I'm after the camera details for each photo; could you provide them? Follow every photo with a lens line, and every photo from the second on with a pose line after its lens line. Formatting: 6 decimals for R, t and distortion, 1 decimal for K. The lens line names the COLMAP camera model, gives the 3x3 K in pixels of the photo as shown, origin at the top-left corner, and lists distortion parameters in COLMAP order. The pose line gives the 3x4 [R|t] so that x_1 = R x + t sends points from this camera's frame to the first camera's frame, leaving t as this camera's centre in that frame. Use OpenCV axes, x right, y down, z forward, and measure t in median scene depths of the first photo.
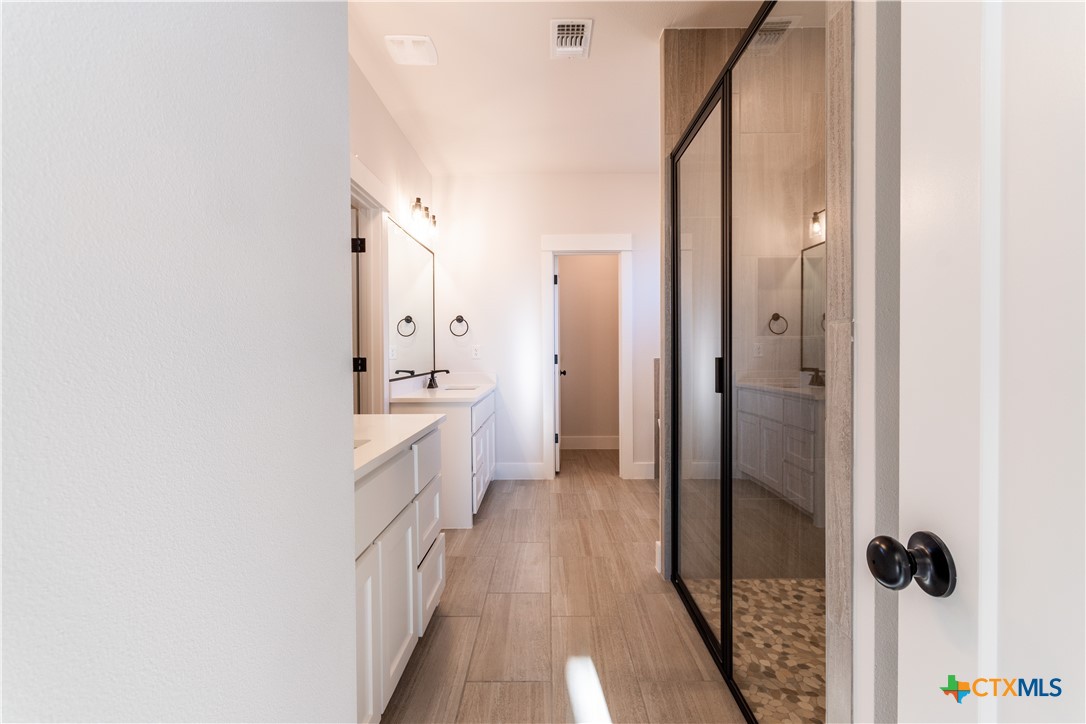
lens RADIAL K [[475.1, 0, 546.5], [0, 475.1, 360.1], [0, 0, 1]] dist [0.000711, 0.000520]
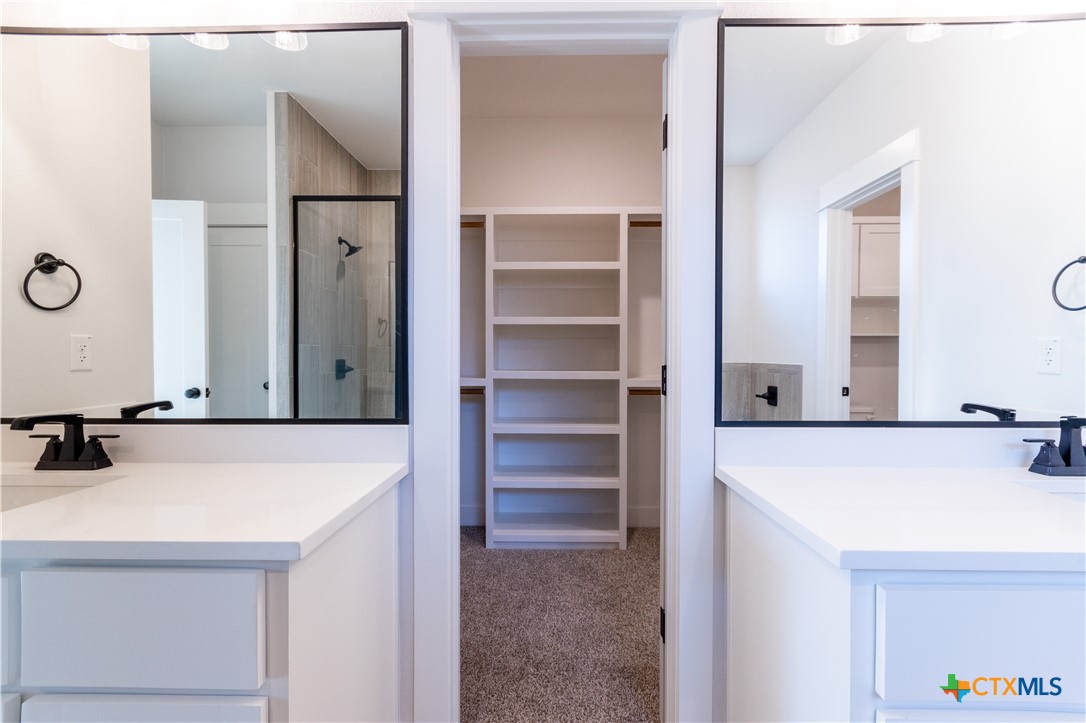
lens RADIAL K [[479.4, 0, 543.0], [0, 479.4, 361.5], [0, 0, 1]] dist [0.003255, 0.000593]
pose [[-0.014367, 0.013104, -0.999811, 0.069032], [-0.016838, 0.999769, 0.013345, -0.010719], [0.999755, 0.017026, -0.014143, 0.678500]]
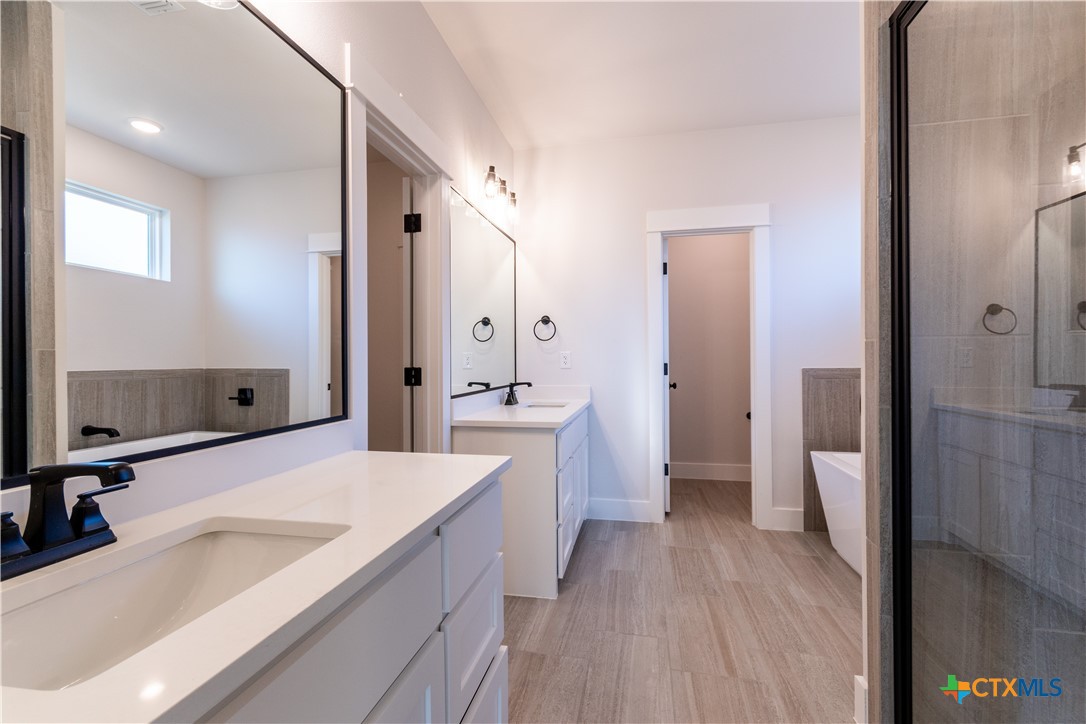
lens RADIAL K [[475.1, 0, 546.5], [0, 475.1, 360.1], [0, 0, 1]] dist [0.000711, 0.000520]
pose [[0.980496, -0.001447, -0.196532, -0.021706], [-0.001786, 0.999866, -0.016272, -0.004097], [0.196529, 0.016306, 0.980362, 0.218304]]
